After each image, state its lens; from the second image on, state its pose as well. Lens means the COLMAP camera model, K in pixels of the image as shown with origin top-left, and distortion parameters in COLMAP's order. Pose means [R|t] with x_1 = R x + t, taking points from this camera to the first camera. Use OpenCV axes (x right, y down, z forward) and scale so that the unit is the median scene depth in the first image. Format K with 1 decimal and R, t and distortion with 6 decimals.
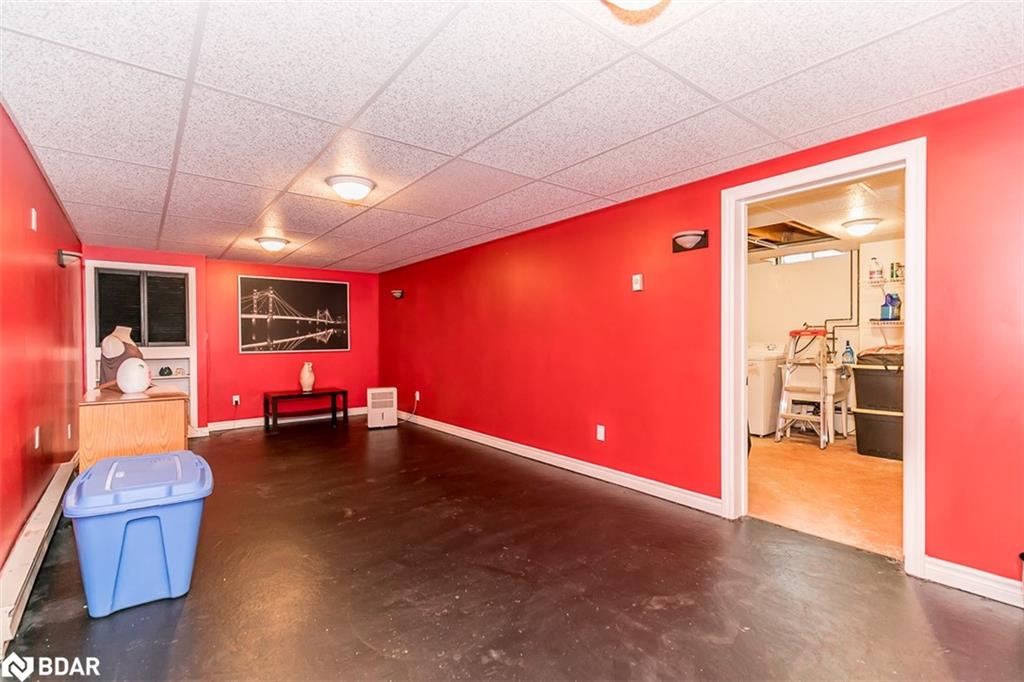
lens RADIAL K [[461.8, 0, 518.3], [0, 461.8, 342.2], [0, 0, 1]] dist [0.005437, -0.001500]
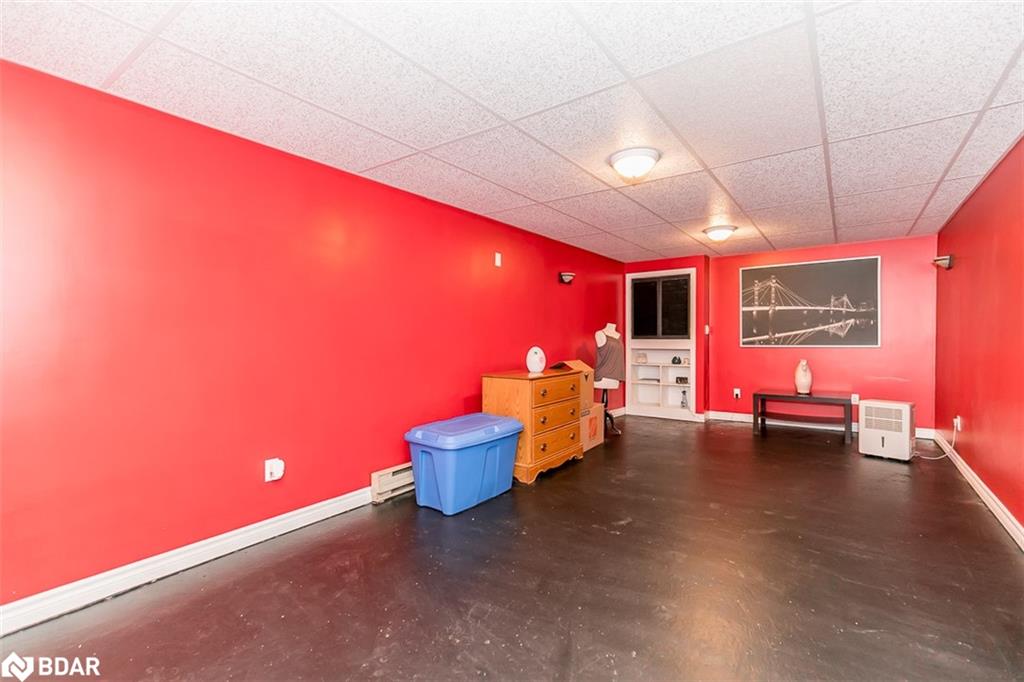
lens RADIAL K [[461.8, 0, 521.4], [0, 461.8, 341.5], [0, 0, 1]] dist [0.005437, -0.001500]
pose [[0.269230, 0.013677, -0.962979, 0.229407], [-0.001110, 0.999903, 0.013891, -0.000593], [0.963075, -0.002671, 0.269219, 0.281941]]
